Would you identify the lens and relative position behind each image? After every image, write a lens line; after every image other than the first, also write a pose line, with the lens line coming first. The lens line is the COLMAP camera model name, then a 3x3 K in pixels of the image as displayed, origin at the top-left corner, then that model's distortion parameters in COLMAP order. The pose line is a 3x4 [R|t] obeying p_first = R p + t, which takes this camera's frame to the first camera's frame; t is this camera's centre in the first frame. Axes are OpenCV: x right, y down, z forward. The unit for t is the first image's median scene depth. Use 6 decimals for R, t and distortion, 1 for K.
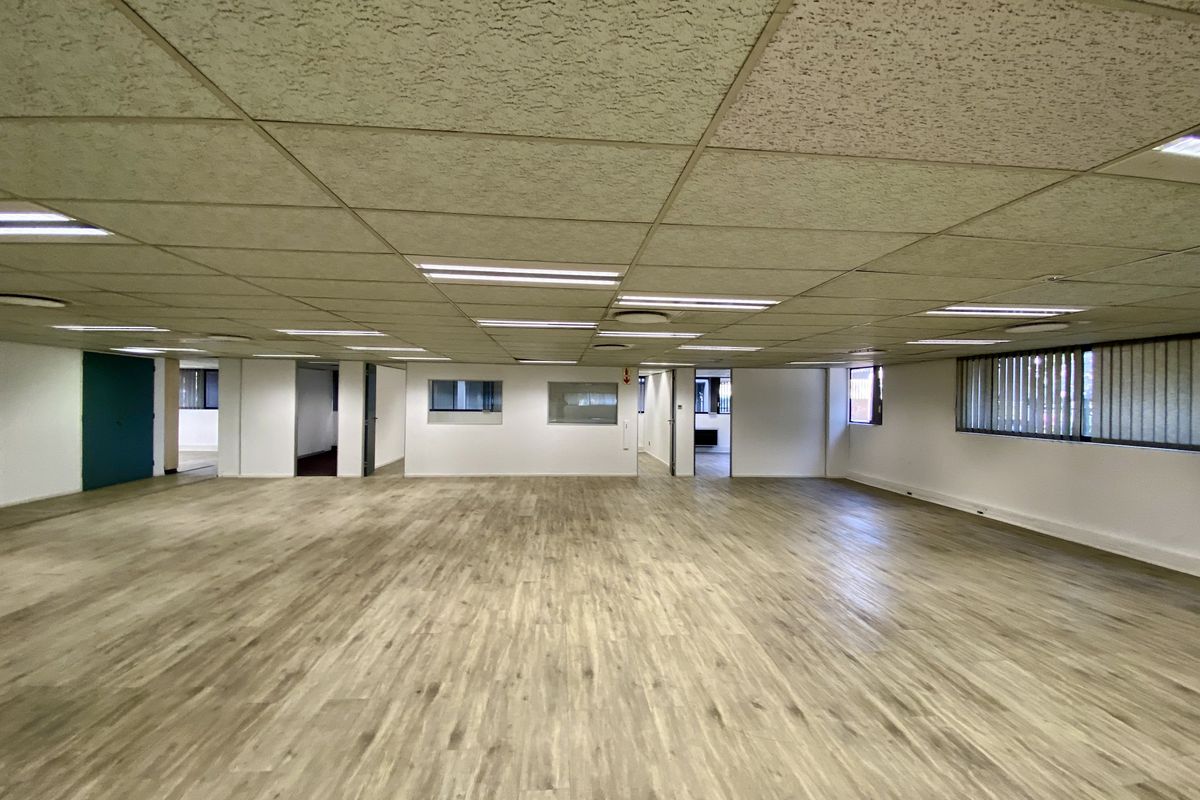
lens RADIAL K [[488.4, 0, 599.0], [0, 488.4, 398.4], [0, 0, 1]] dist [-0.018127, -0.000771]
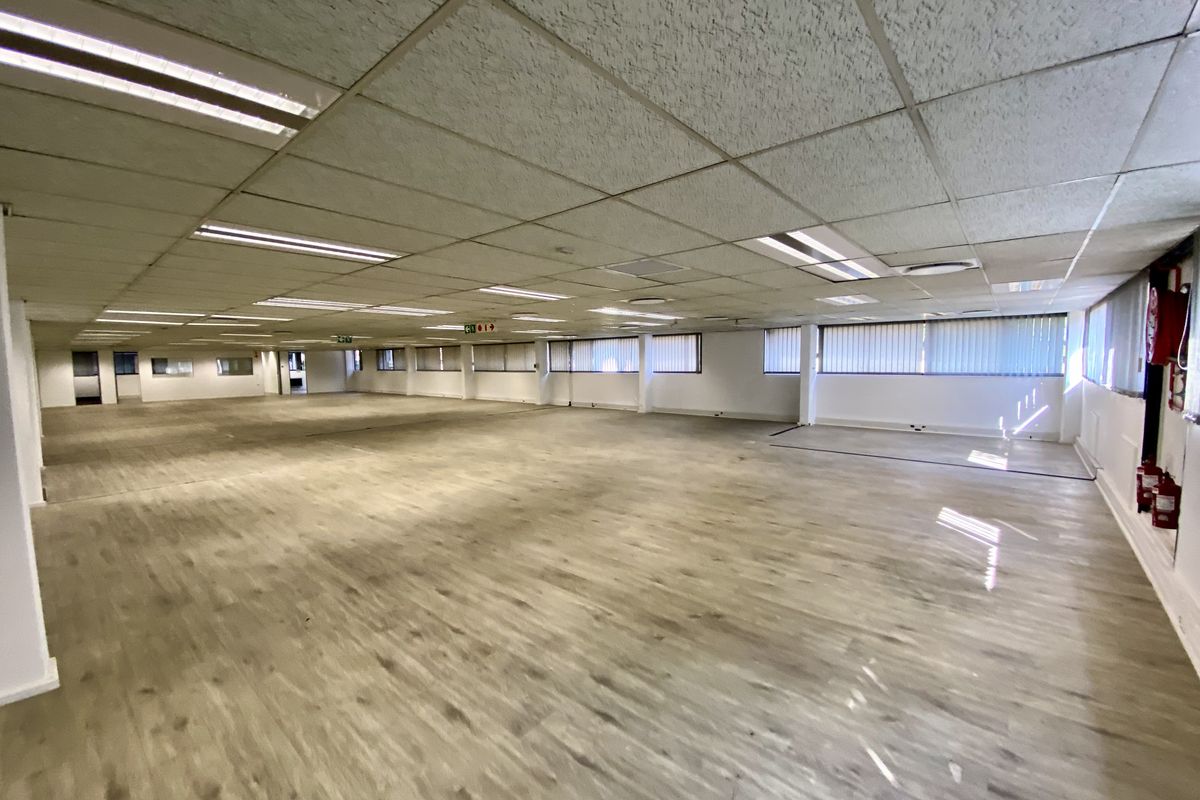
lens RADIAL K [[488.4, 0, 595.2], [0, 488.4, 400.5], [0, 0, 1]] dist [-0.018127, -0.000771]
pose [[0.723300, -0.077289, 0.686195, -0.564104], [0.022852, 0.995851, 0.088079, 0.007481], [-0.690155, -0.048027, 0.722066, -2.742606]]
